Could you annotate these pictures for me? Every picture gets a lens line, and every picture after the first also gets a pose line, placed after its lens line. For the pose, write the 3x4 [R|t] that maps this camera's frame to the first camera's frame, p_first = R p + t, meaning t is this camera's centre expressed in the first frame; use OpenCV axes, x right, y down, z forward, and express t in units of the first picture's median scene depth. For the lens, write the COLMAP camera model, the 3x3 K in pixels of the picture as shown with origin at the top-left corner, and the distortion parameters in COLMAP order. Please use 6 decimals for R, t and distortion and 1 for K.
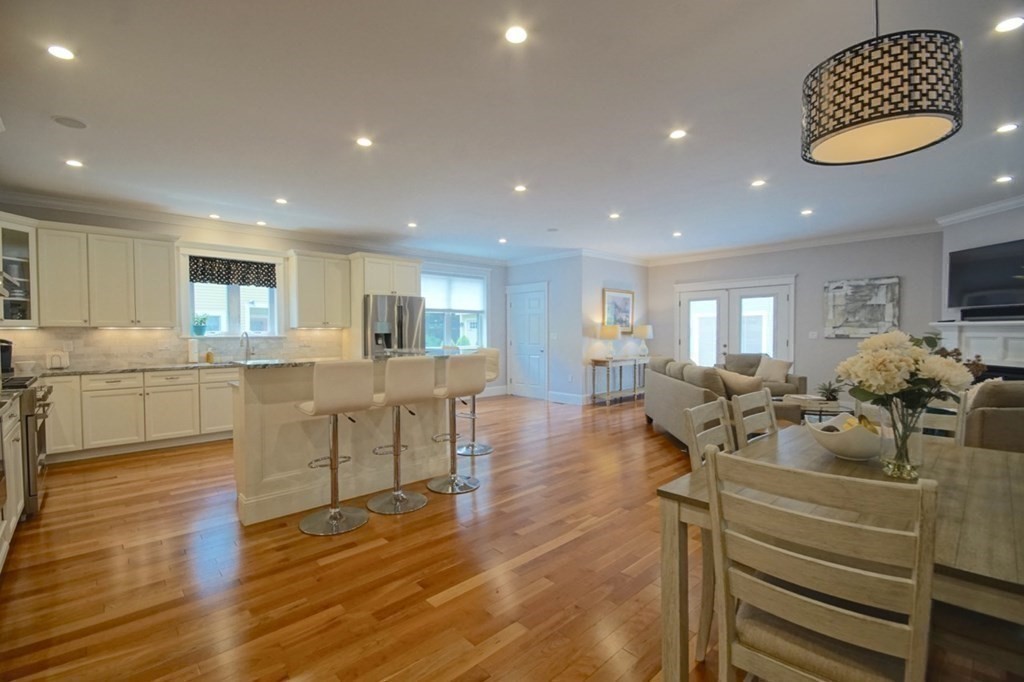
lens RADIAL K [[450.3, 0, 504.9], [0, 450.3, 344.4], [0, 0, 1]] dist [0.013013, -0.014116]
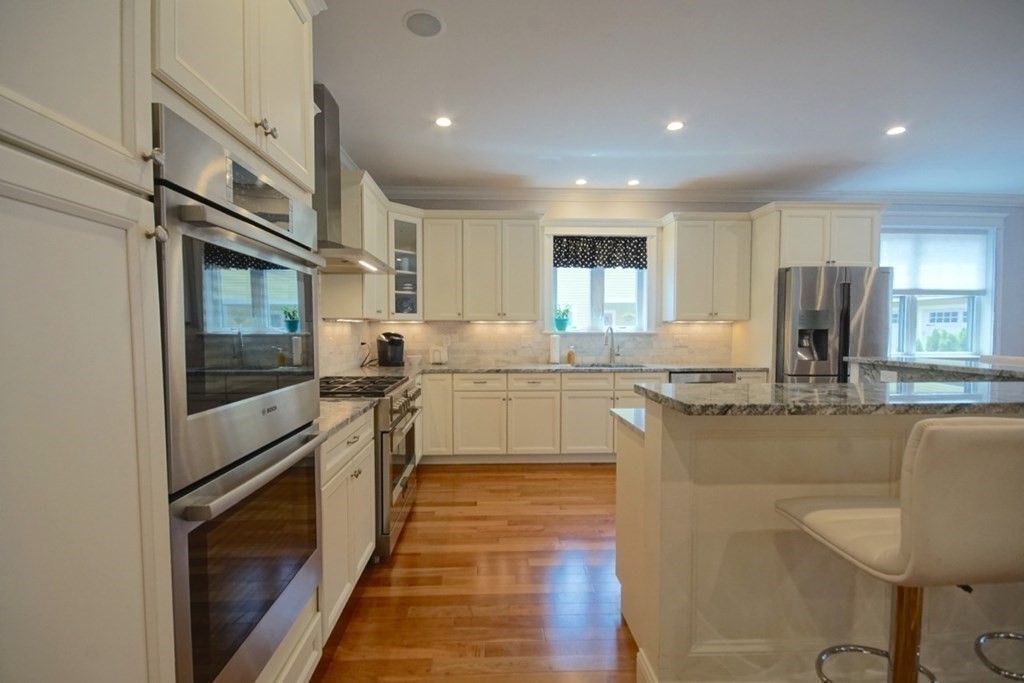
lens RADIAL K [[444.4, 0, 502.4], [0, 444.4, 346.5], [0, 0, 1]] dist [0.009762, -0.011482]
pose [[0.761394, 0.030291, -0.647582, -0.233431], [-0.020770, 0.999535, 0.022334, -0.006871], [0.647957, -0.003555, 0.761669, 0.312670]]
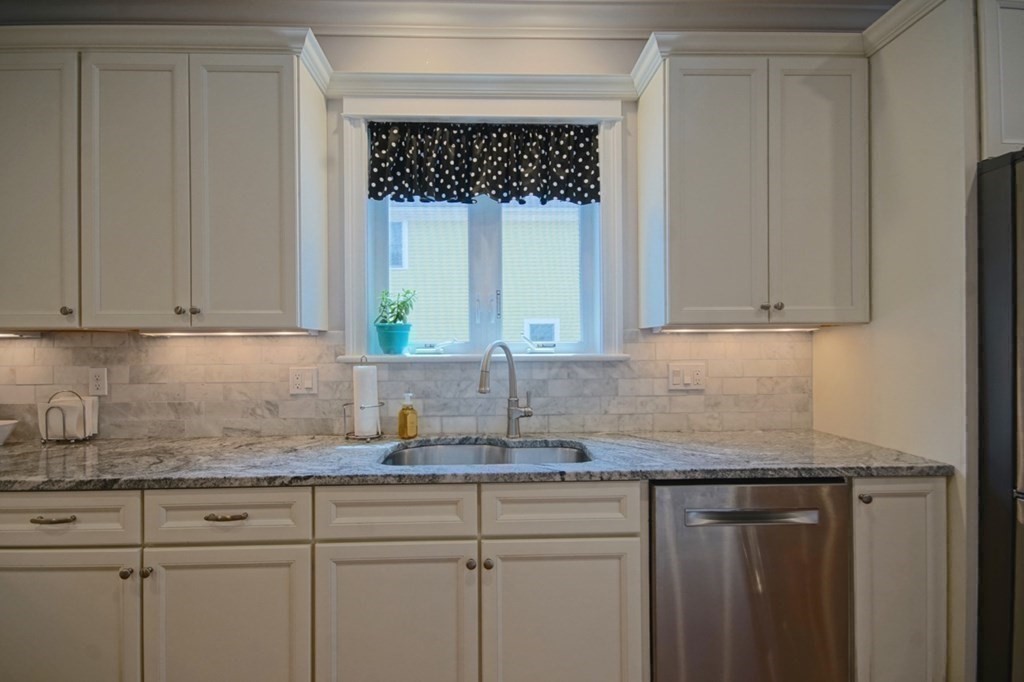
lens RADIAL K [[483.0, 0, 496.4], [0, 483.0, 350.5], [0, 0, 1]] dist [0.002213, 0.000136]
pose [[0.755243, 0.002771, -0.655439, -0.393055], [-0.014047, 0.999830, -0.011959, -0.020047], [0.655294, 0.018239, 0.755153, 0.809414]]
